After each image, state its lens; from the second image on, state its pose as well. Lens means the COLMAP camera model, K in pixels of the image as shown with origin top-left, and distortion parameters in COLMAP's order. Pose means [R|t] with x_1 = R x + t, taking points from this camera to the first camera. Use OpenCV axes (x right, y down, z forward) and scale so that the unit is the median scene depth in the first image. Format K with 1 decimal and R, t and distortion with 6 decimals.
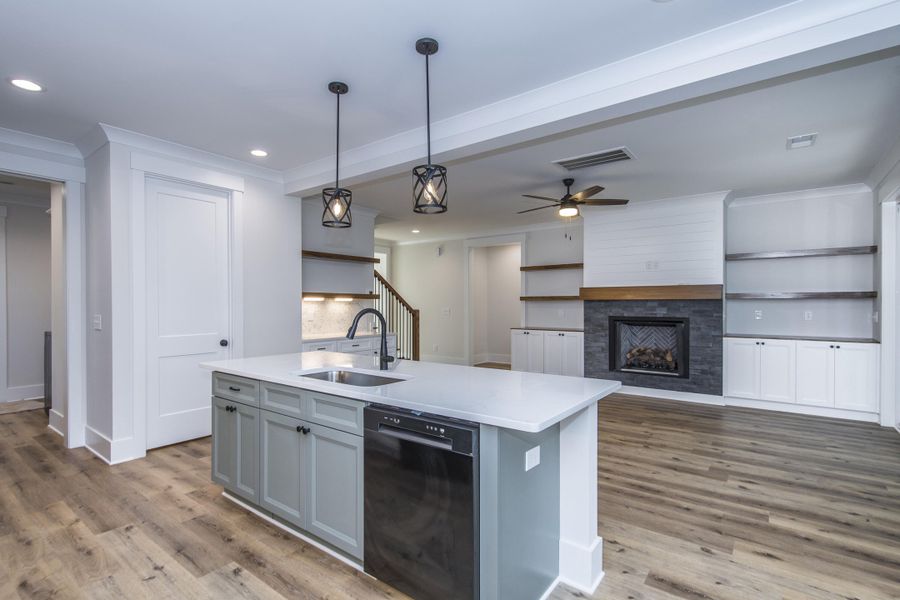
lens RADIAL K [[431.8, 0, 440.0], [0, 431.8, 307.1], [0, 0, 1]] dist [0.003280, -0.000600]
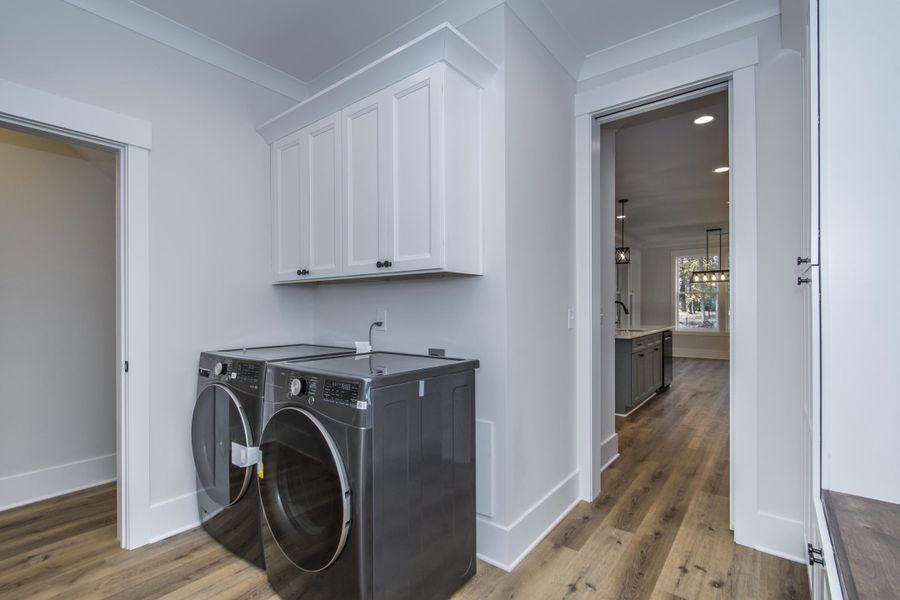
lens RADIAL K [[417.2, 0, 439.7], [0, 417.2, 307.6], [0, 0, 1]] dist [-0.001096, -0.000647]
pose [[0.022186, -0.001477, 0.999753, -2.265391], [0.011985, 0.999927, 0.001211, 0.024019], [-0.999682, 0.011955, 0.022202, 1.814974]]
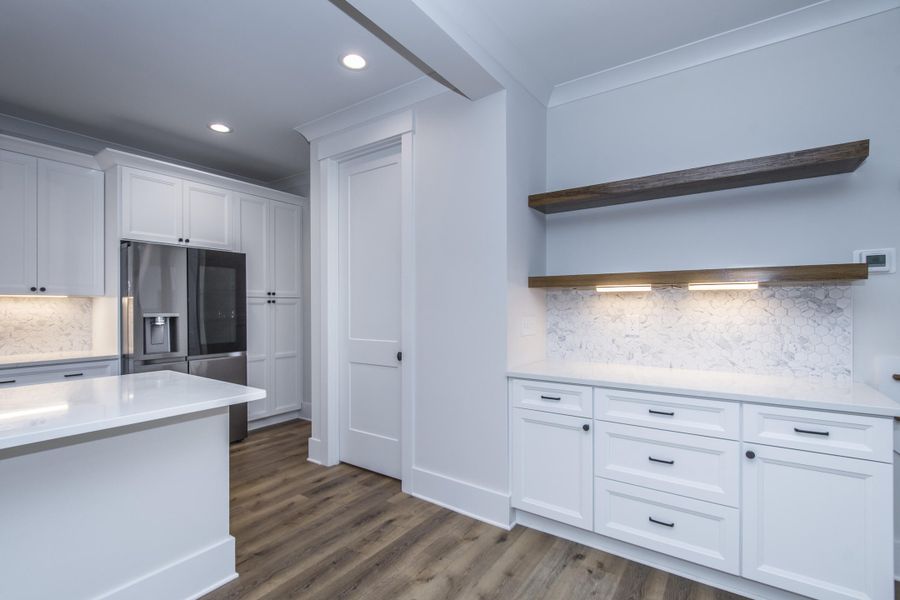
lens RADIAL K [[417.2, 0, 439.7], [0, 417.2, 307.6], [0, 0, 1]] dist [-0.001096, -0.000647]
pose [[0.040596, 0.001356, -0.999175, 0.298172], [-0.005774, 0.999983, 0.001123, 0.004913], [0.999159, 0.005723, 0.040603, 1.662047]]
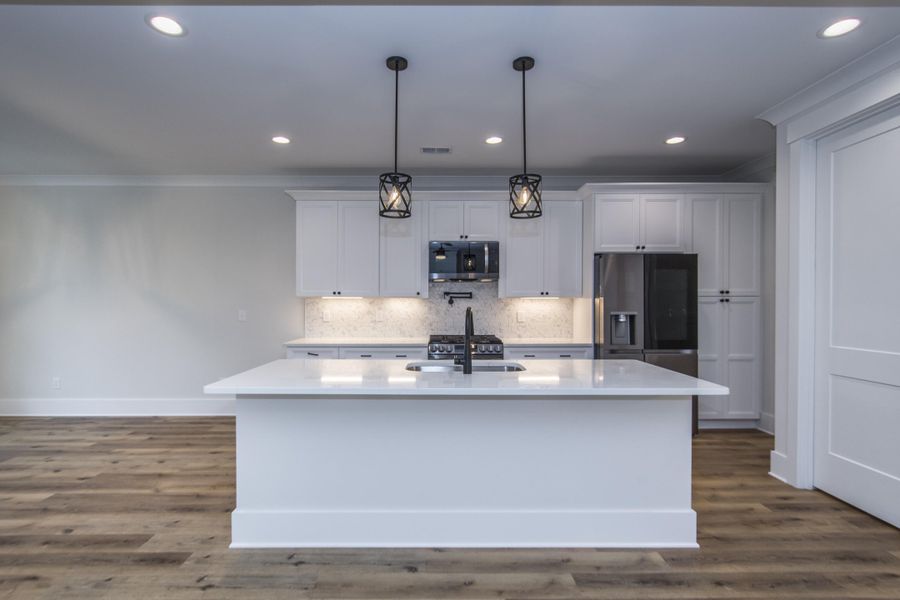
lens RADIAL K [[433.9, 0, 438.2], [0, 433.9, 306.9], [0, 0, 1]] dist [-0.001044, -0.001066]
pose [[-0.789758, 0.008441, -0.613360, 0.489845], [-0.003182, 0.999836, 0.017856, -0.014143], [0.613410, 0.016053, -0.789601, 1.697423]]
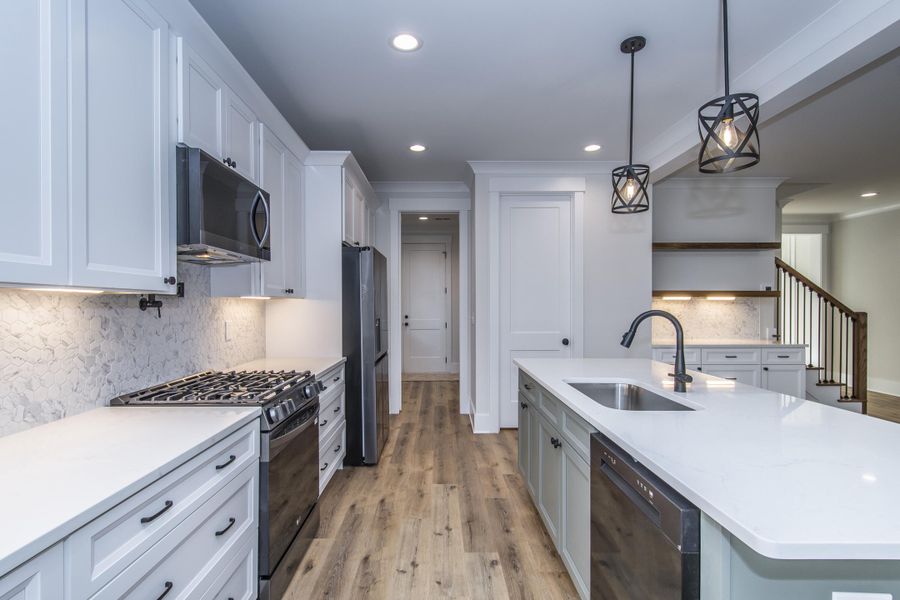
lens RADIAL K [[431.8, 0, 440.0], [0, 431.8, 307.1], [0, 0, 1]] dist [0.003280, -0.000600]
pose [[0.614174, 0.006102, -0.789147, 0.207303], [-0.004937, 0.999980, 0.003890, -0.003637], [0.789155, 0.001507, 0.614192, 0.206383]]
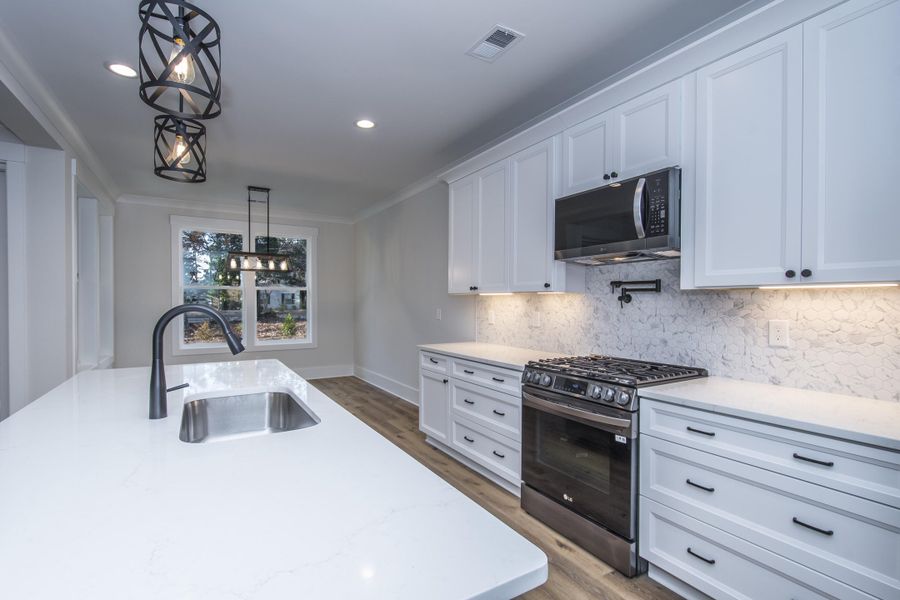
lens RADIAL K [[417.2, 0, 439.7], [0, 417.2, 307.6], [0, 0, 1]] dist [-0.001096, -0.000647]
pose [[-0.927456, -0.005394, 0.373893, -0.651808], [0.001489, 0.999835, 0.018120, -0.000478], [-0.373929, 0.017362, -0.927295, 1.350646]]
